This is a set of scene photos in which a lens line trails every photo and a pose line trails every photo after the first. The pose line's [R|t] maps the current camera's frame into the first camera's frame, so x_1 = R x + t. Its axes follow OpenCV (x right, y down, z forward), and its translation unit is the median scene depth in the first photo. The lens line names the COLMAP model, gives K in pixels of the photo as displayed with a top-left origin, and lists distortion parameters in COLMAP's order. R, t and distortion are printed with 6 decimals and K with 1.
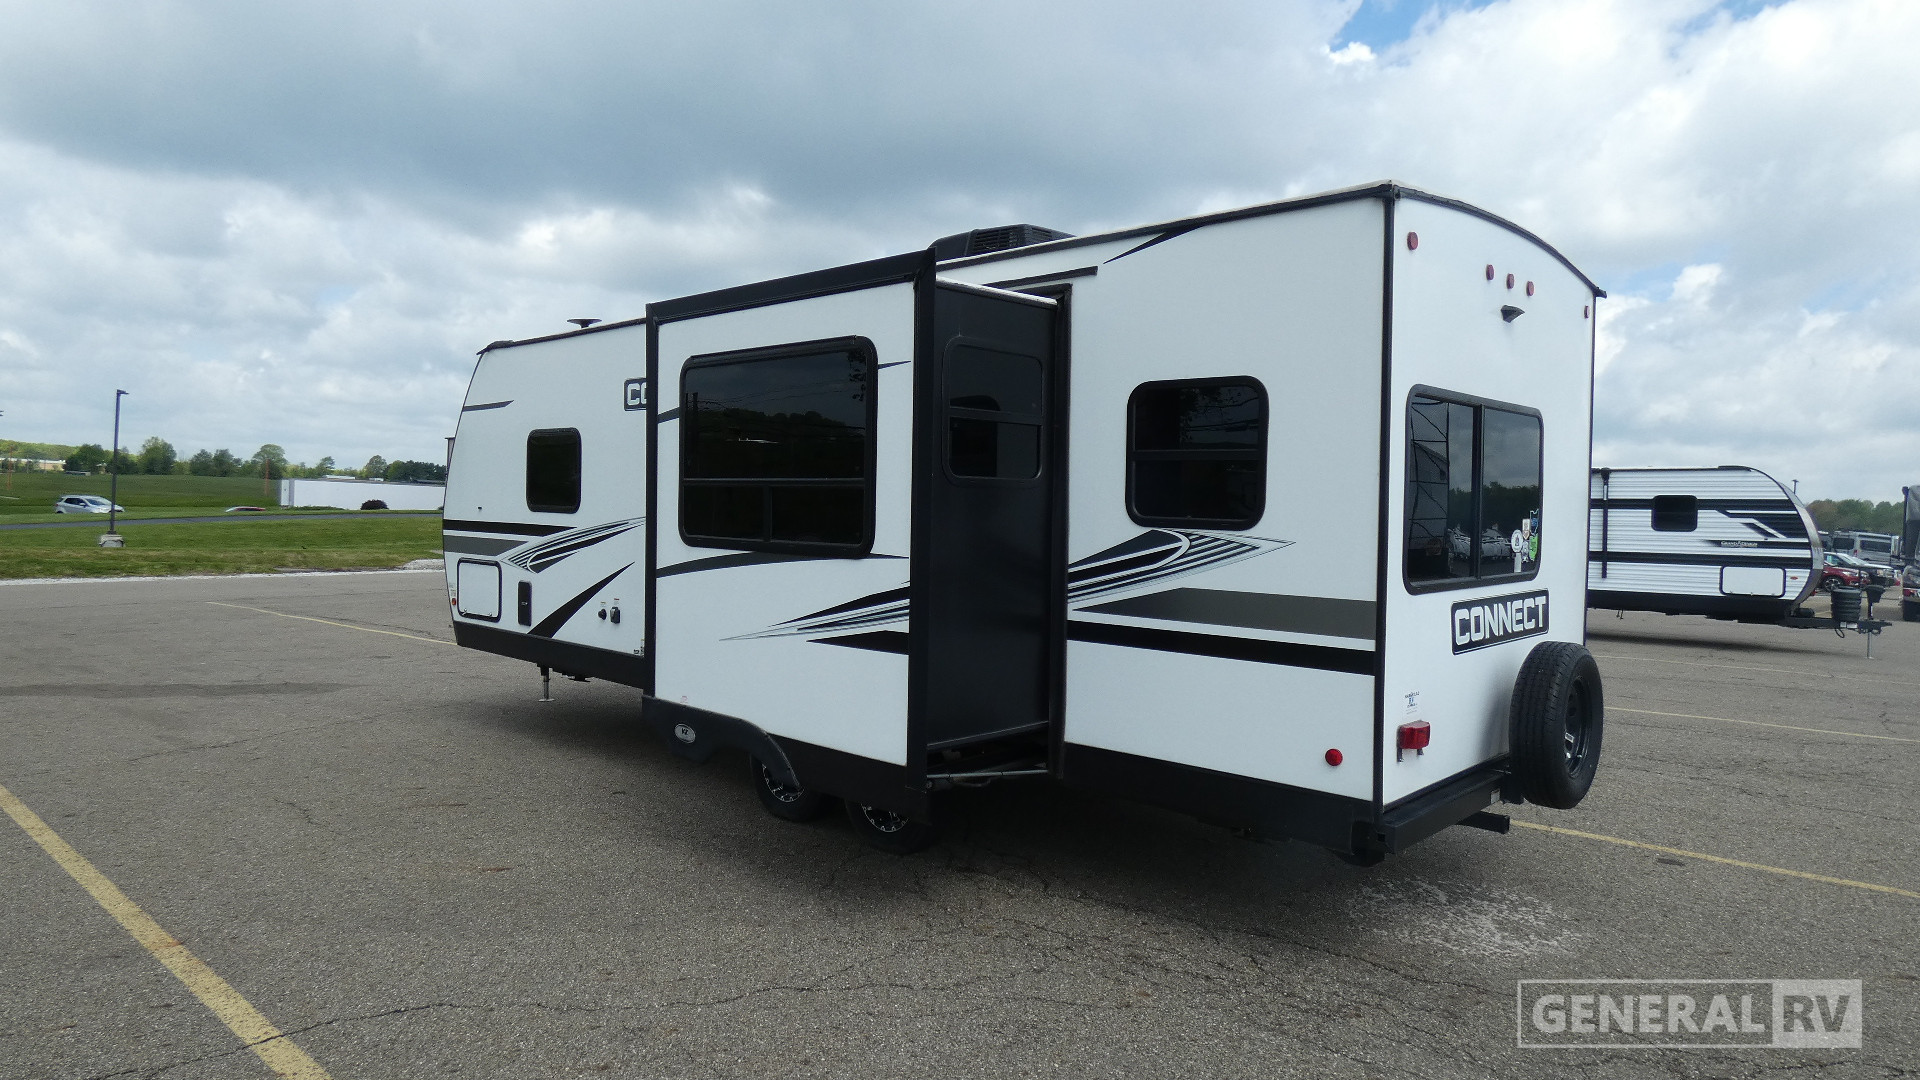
lens RADIAL K [[1150.3, 0, 950.5], [0, 1150.3, 533.2], [0, 0, 1]] dist [-0.008574, 0.001167]
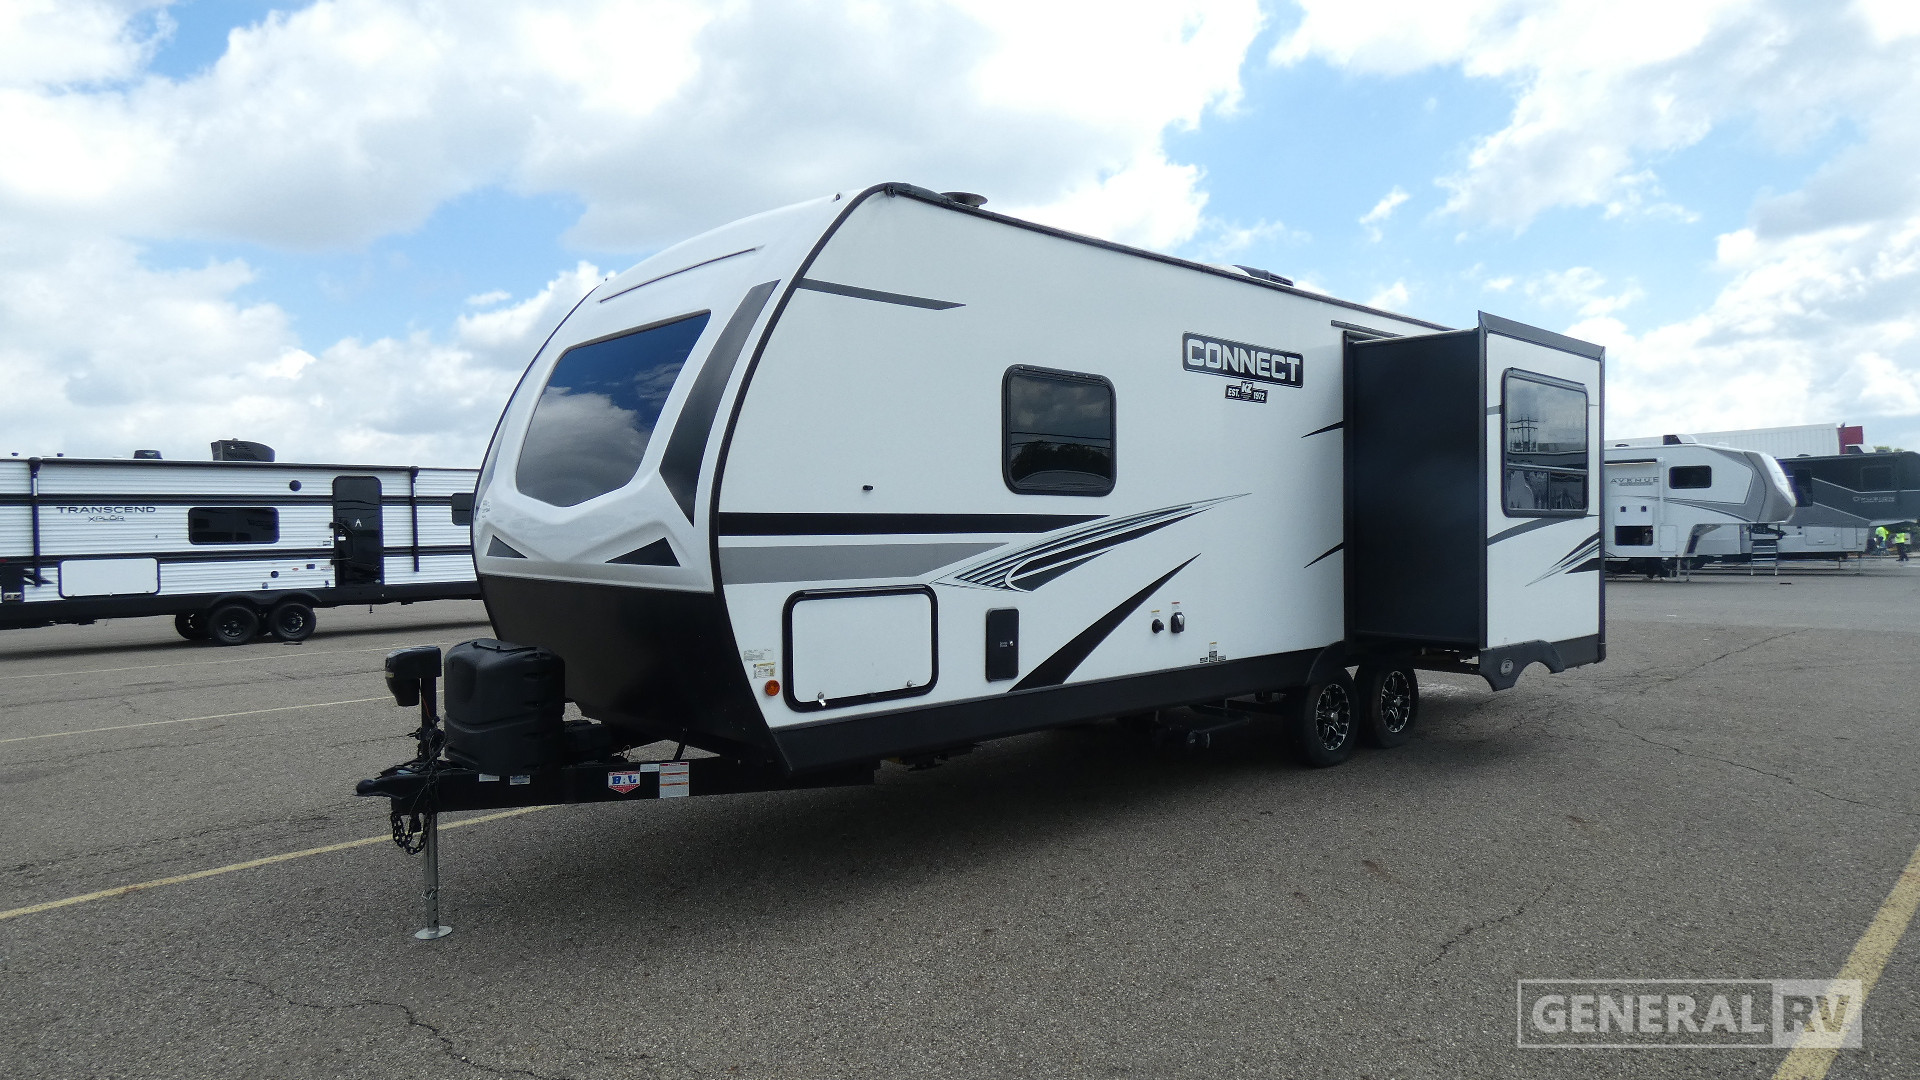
lens RADIAL K [[1150.3, 0, 950.5], [0, 1150.3, 533.2], [0, 0, 1]] dist [-0.008574, 0.001167]
pose [[0.068293, -0.026525, 0.997313, -1.004792], [0.031327, 0.999211, 0.024431, -0.014246], [-0.997173, 0.029574, 0.069071, 1.005573]]
